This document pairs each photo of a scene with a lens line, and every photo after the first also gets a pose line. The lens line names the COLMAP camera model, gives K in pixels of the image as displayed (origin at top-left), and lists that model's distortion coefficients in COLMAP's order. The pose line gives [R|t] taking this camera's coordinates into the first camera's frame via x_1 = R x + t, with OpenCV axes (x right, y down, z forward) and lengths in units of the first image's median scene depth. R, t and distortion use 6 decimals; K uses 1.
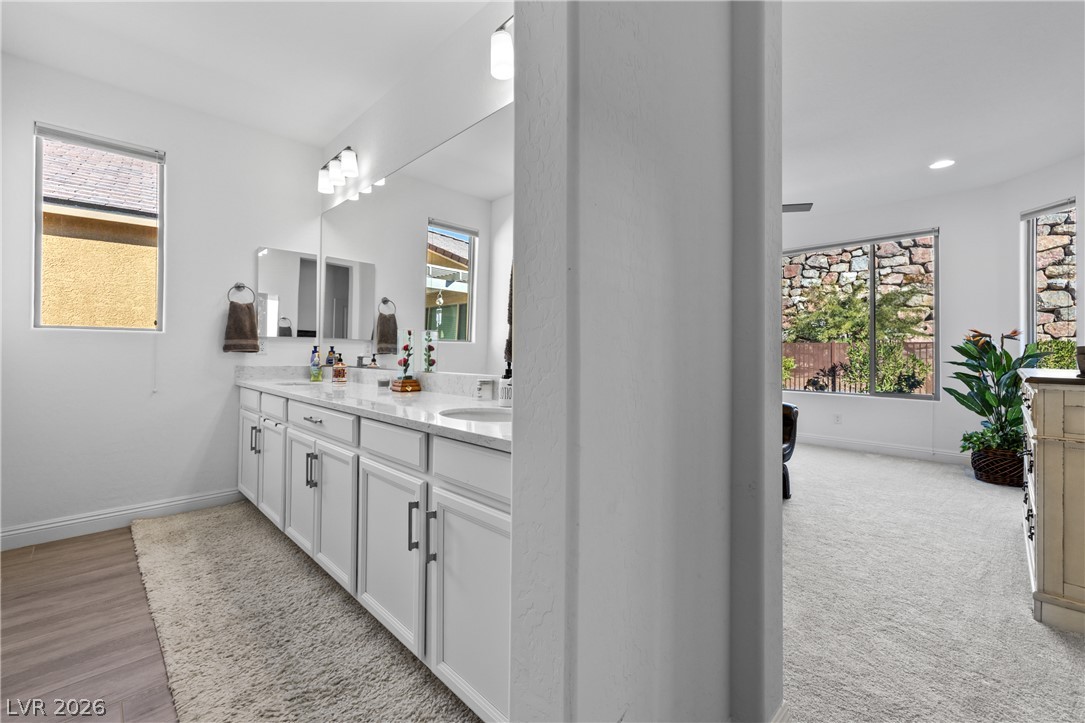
lens RADIAL K [[452.5, 0, 540.9], [0, 452.5, 346.3], [0, 0, 1]] dist [0.001896, 0.000042]
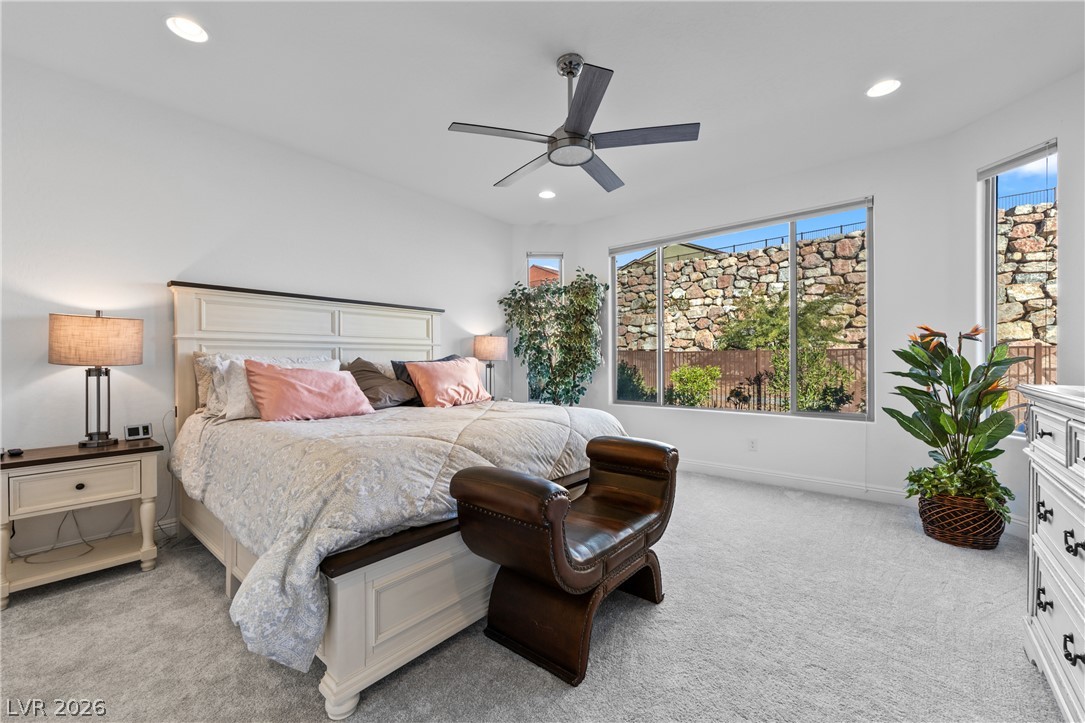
lens RADIAL K [[437.2, 0, 542.5], [0, 437.2, 361.5], [0, 0, 1]] dist [-0.000204, 0.000091]
pose [[0.994775, -0.009447, 0.101650, 0.211390], [0.008355, 0.999903, 0.011166, 0.003926], [-0.101745, -0.010258, 0.994758, 0.275930]]
